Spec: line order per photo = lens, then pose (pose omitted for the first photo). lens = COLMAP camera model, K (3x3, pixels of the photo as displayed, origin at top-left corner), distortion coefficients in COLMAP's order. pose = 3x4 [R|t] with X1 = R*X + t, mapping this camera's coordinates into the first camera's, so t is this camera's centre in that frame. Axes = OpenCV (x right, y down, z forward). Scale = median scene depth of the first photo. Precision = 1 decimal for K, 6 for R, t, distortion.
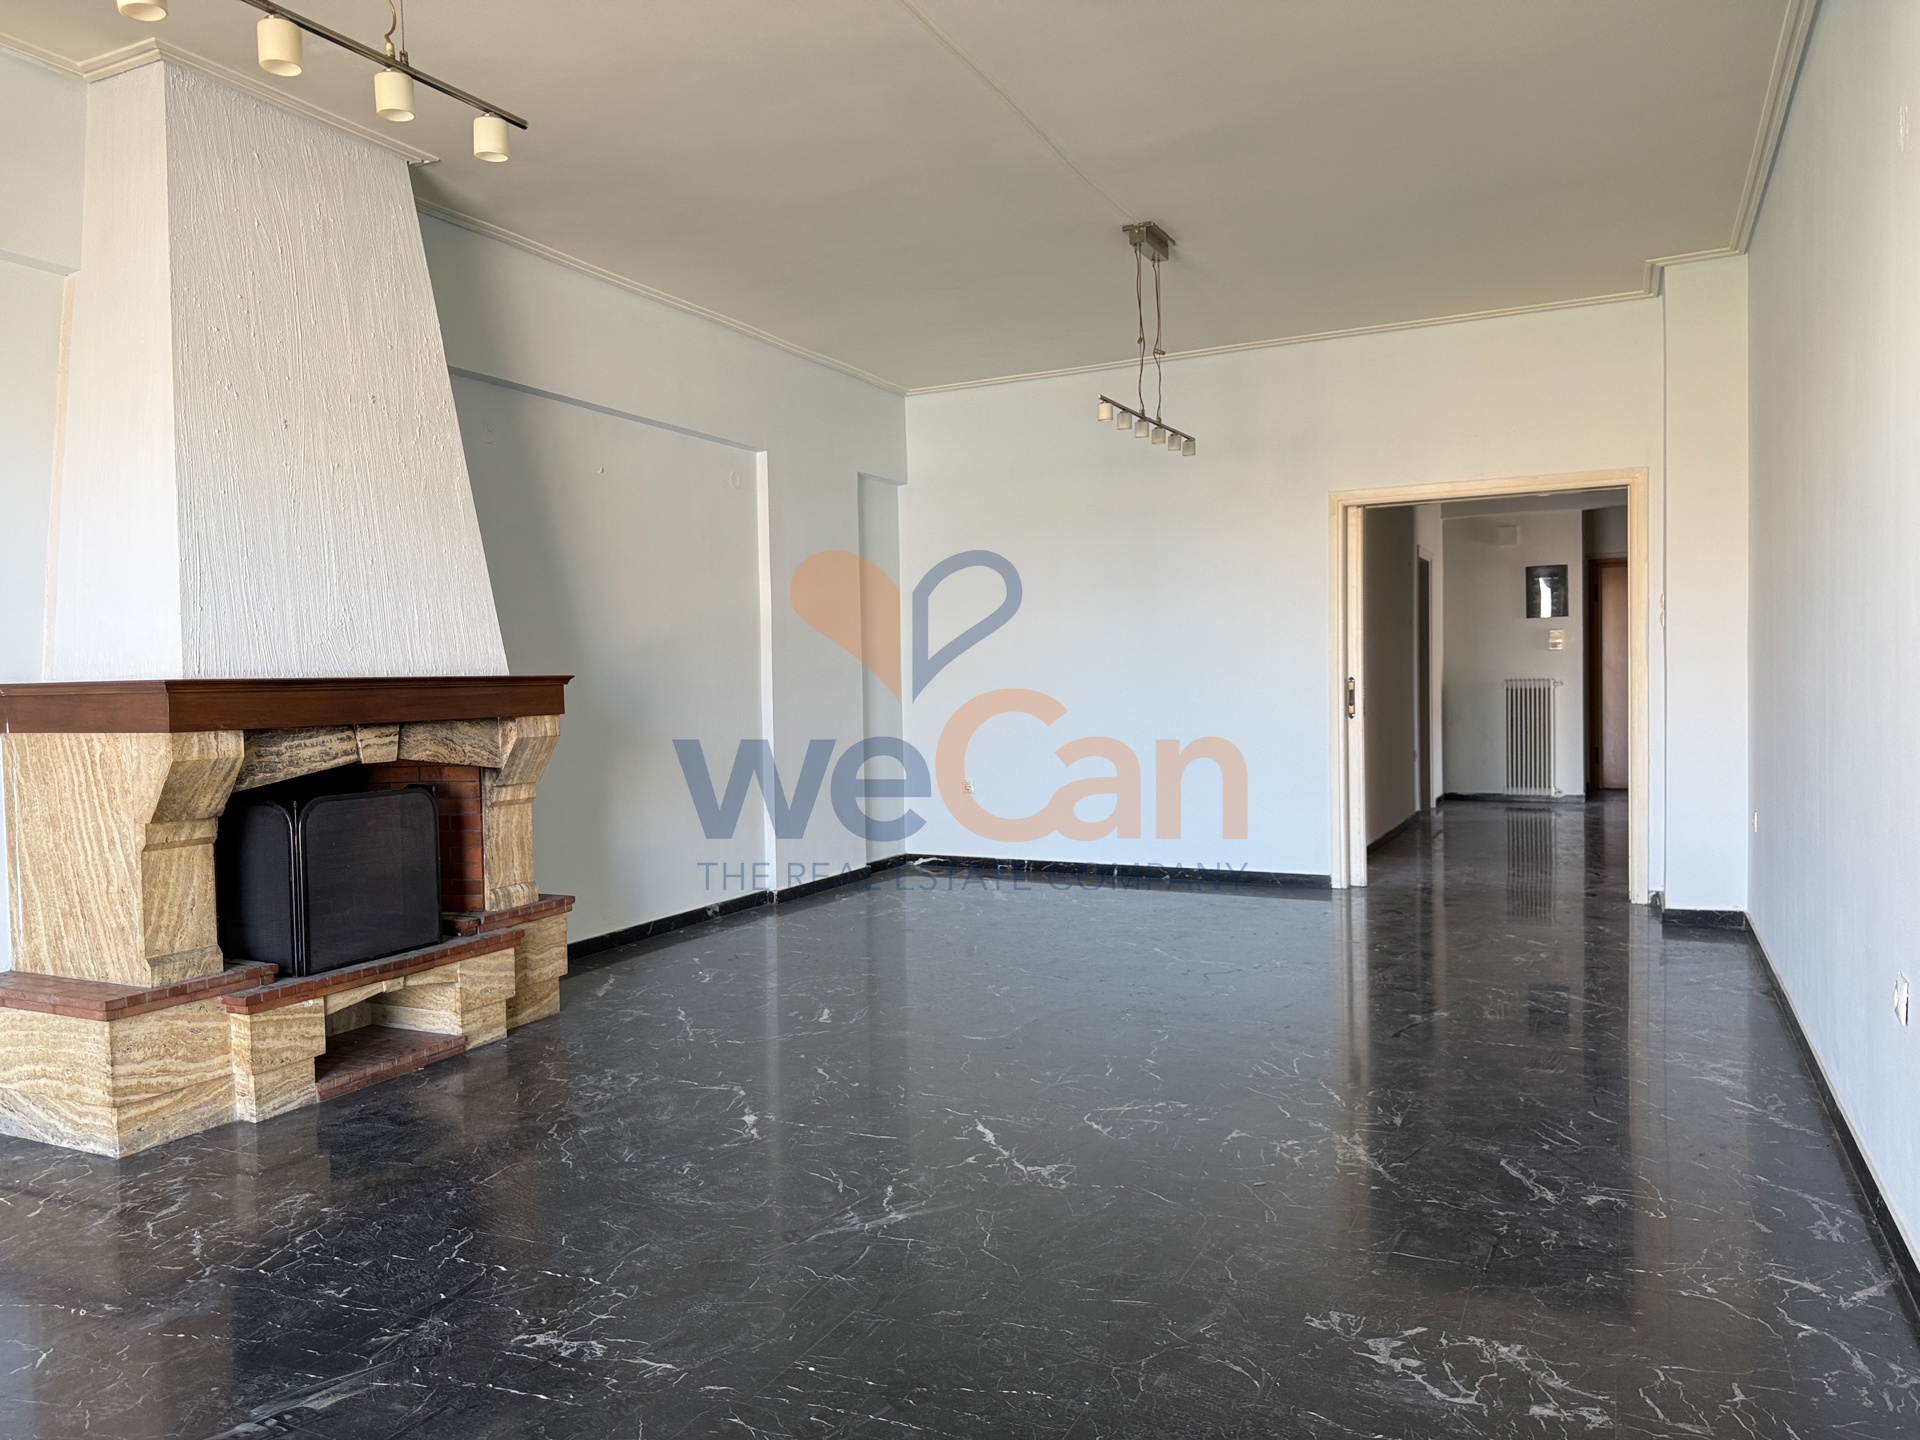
lens RADIAL K [[1352.9, 0, 963.6], [0, 1352.9, 715.8], [0, 0, 1]] dist [0.067609, -0.089392]
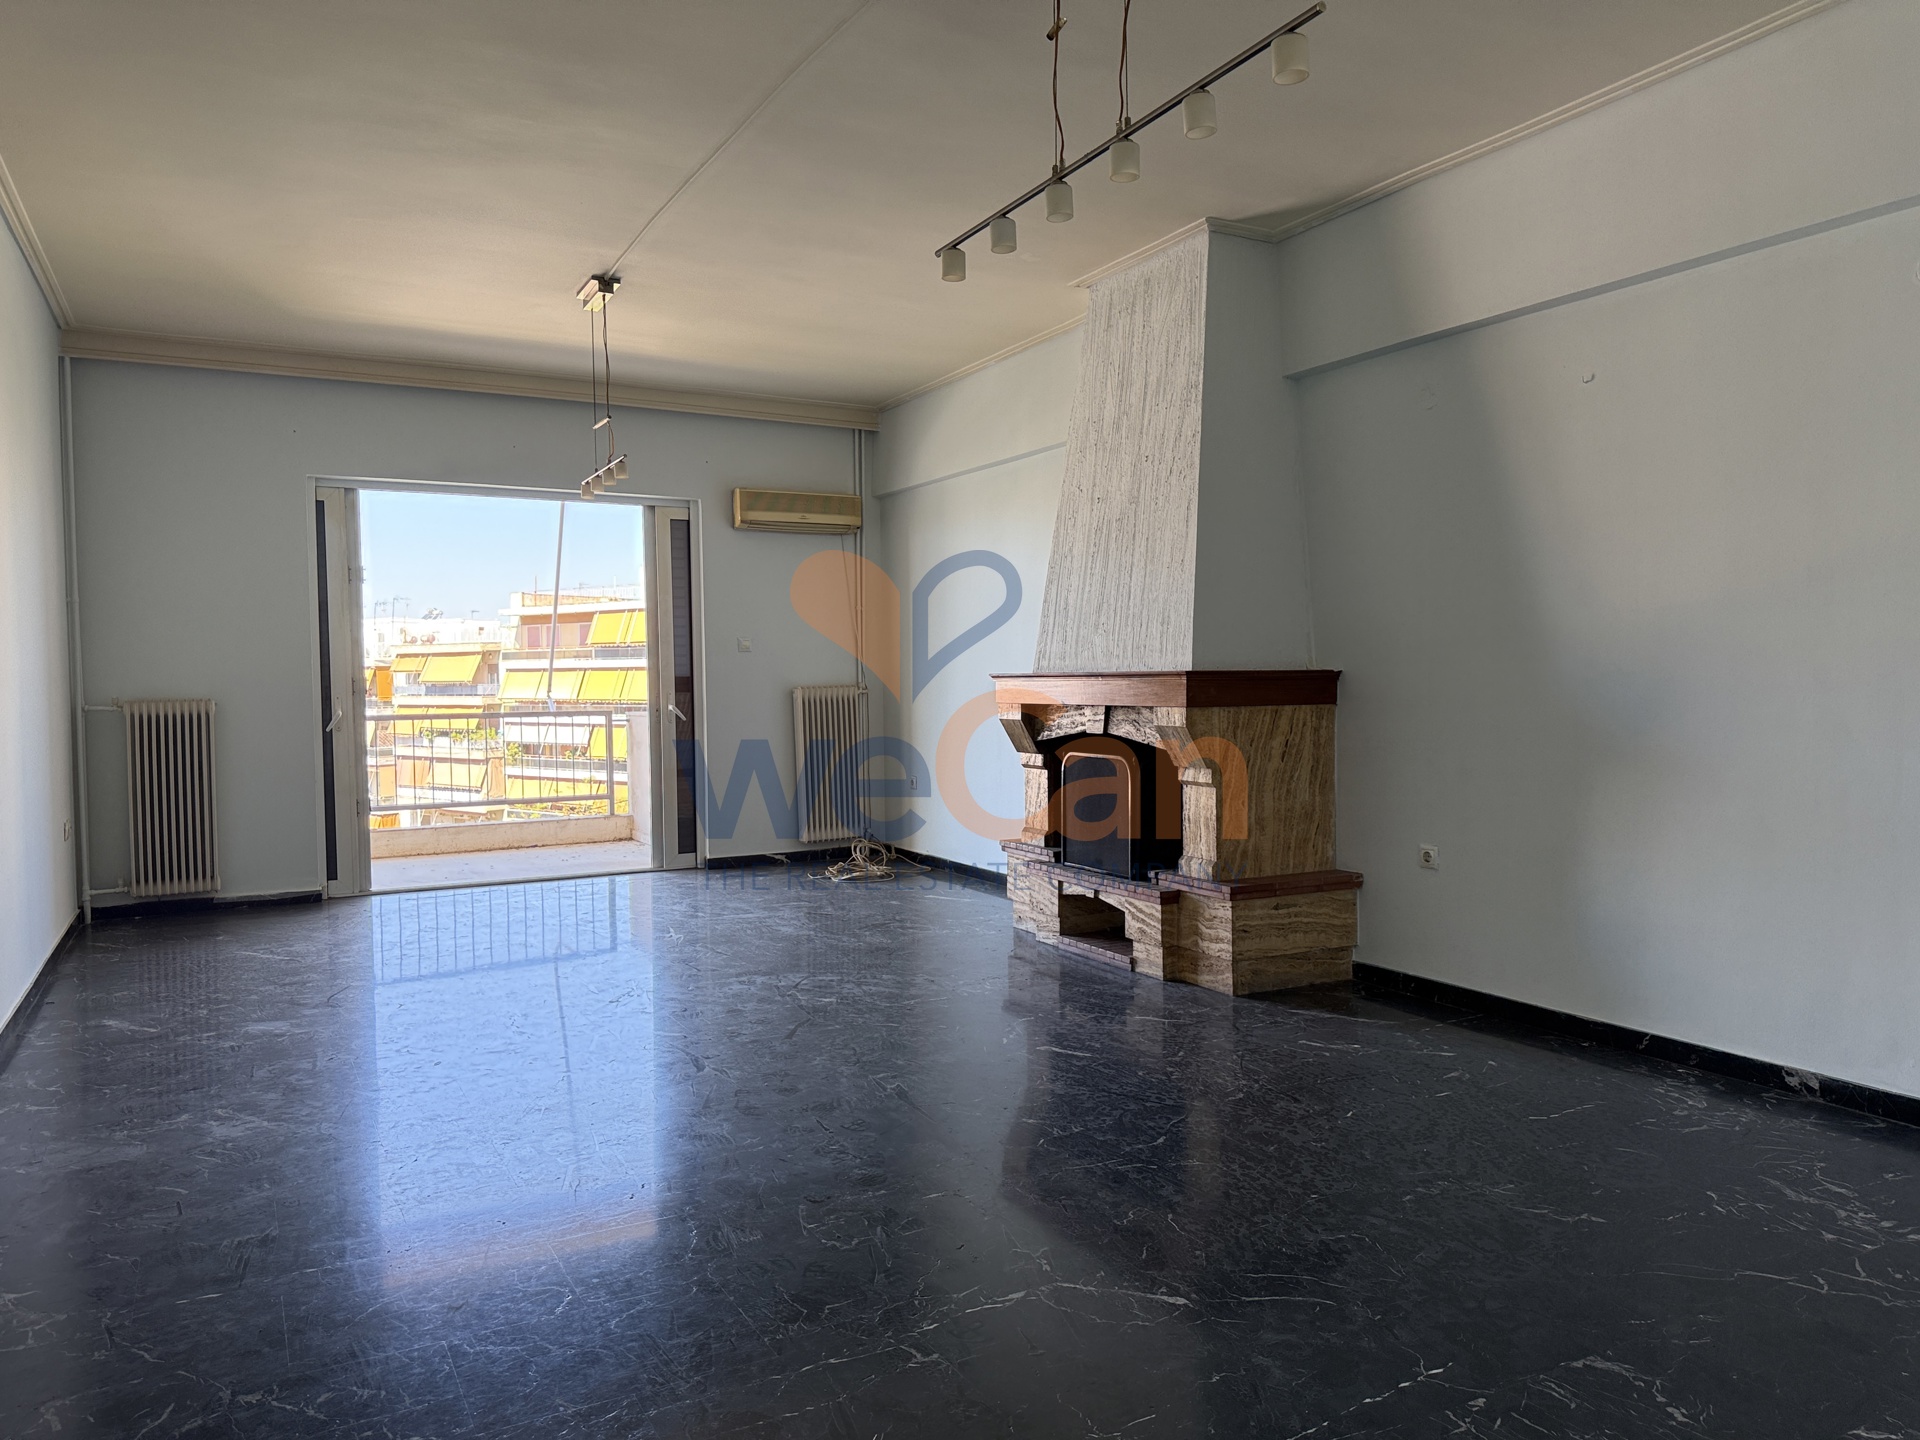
lens RADIAL K [[1352.9, 0, 980.3], [0, 1352.9, 709.2], [0, 0, 1]] dist [0.067609, -0.089392]
pose [[-0.580233, 0.044390, -0.813240, 0.813757], [-0.004175, 0.998338, 0.057472, -0.073921], [0.814440, 0.036742, -0.579084, 1.805349]]
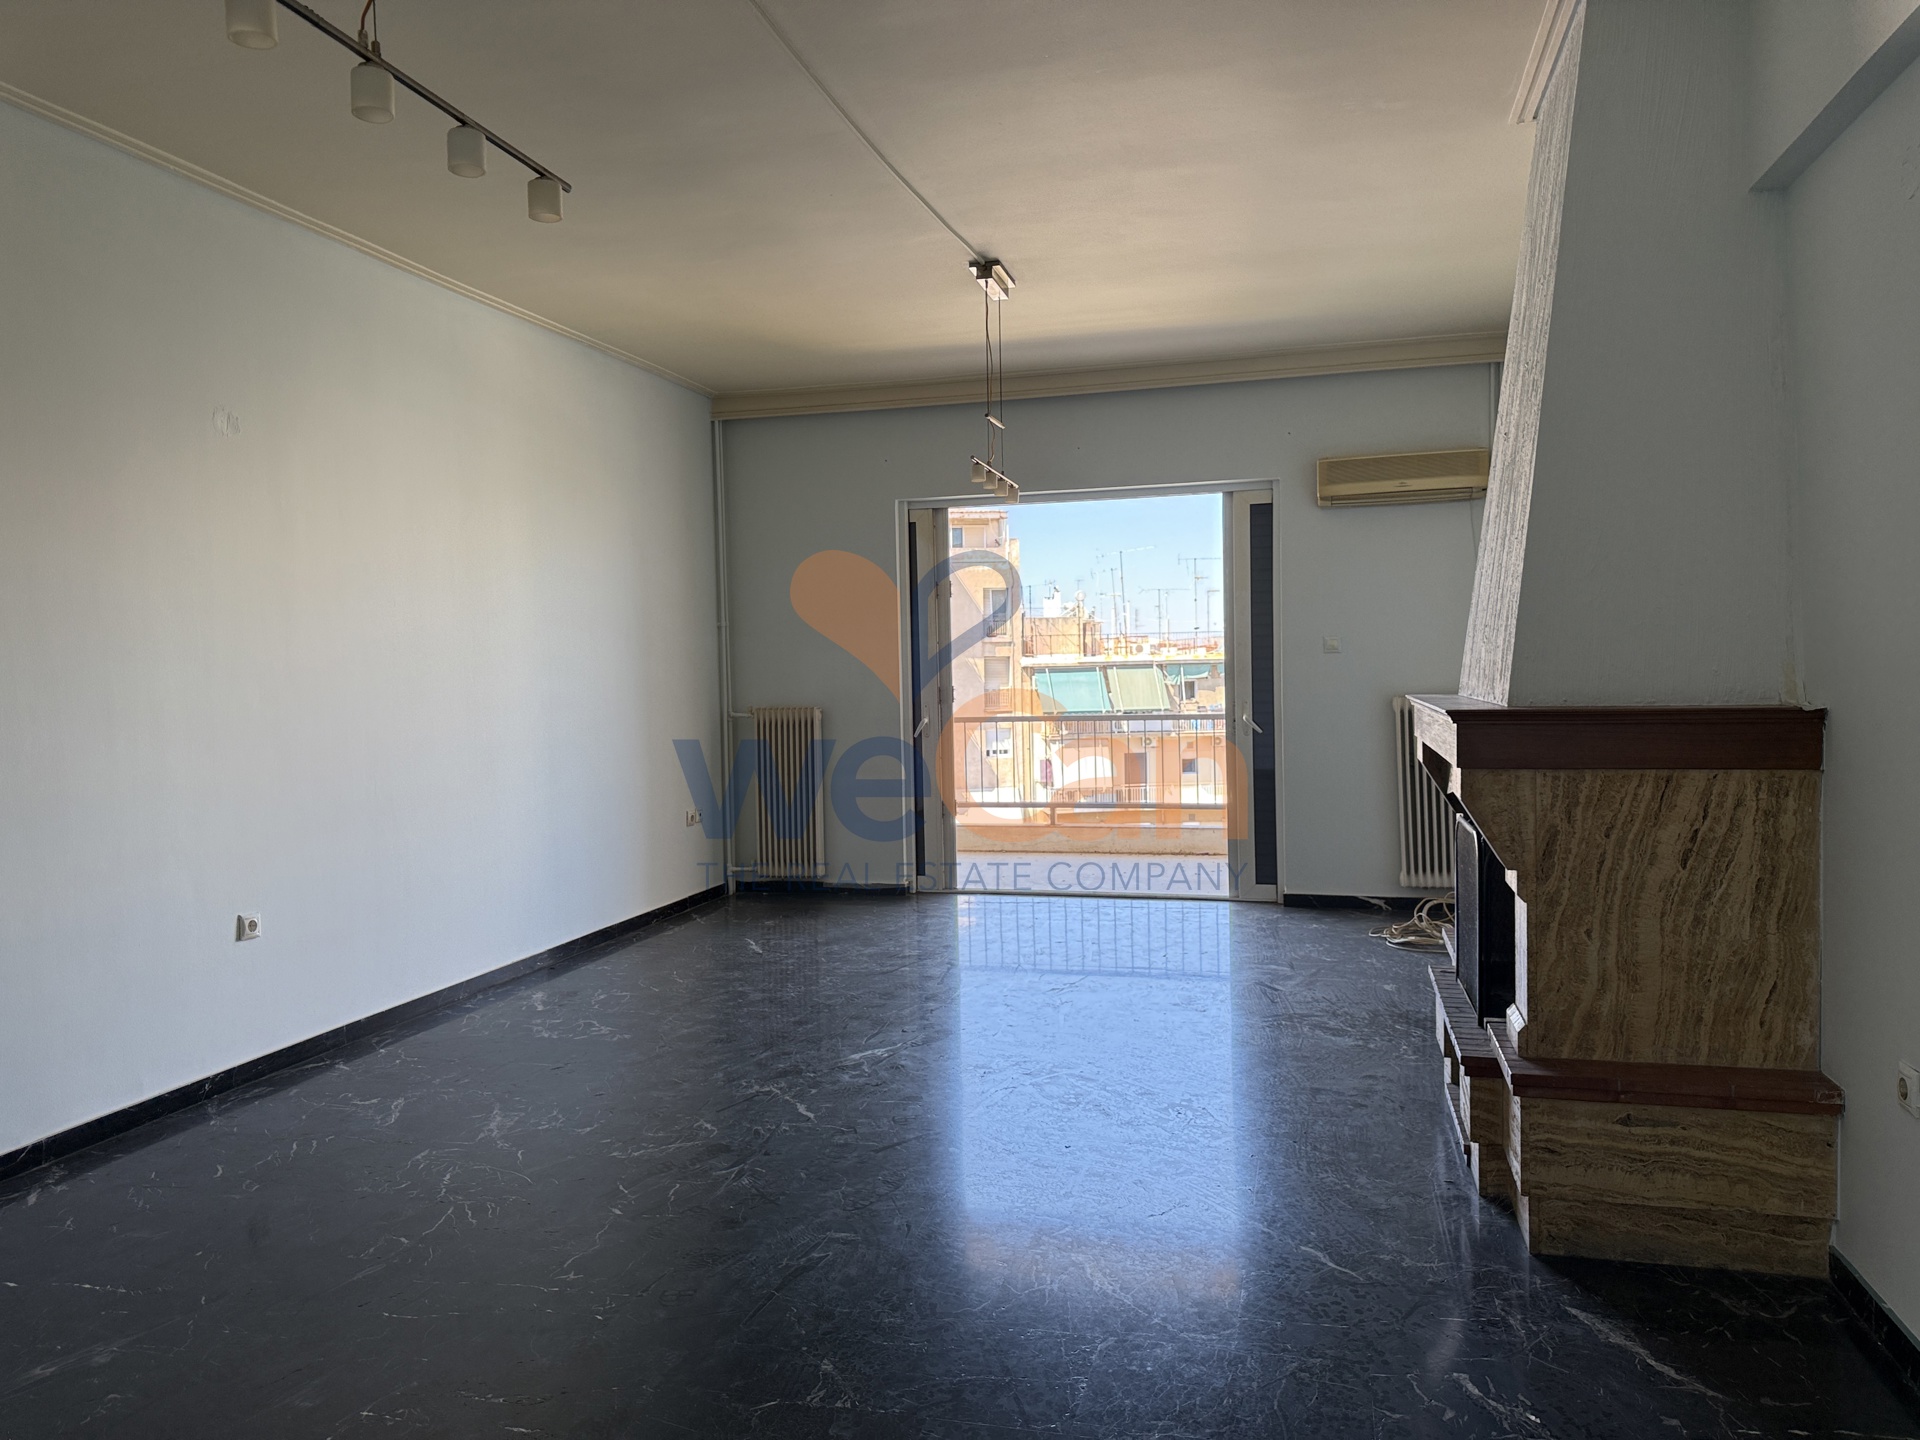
lens RADIAL K [[1352.9, 0, 947.4], [0, 1352.9, 708.1], [0, 0, 1]] dist [0.067609, -0.089392]
pose [[-0.983604, 0.045055, -0.174622, 0.077246], [0.034451, 0.997400, 0.063291, -0.100025], [0.177020, 0.056237, -0.982599, 1.957493]]
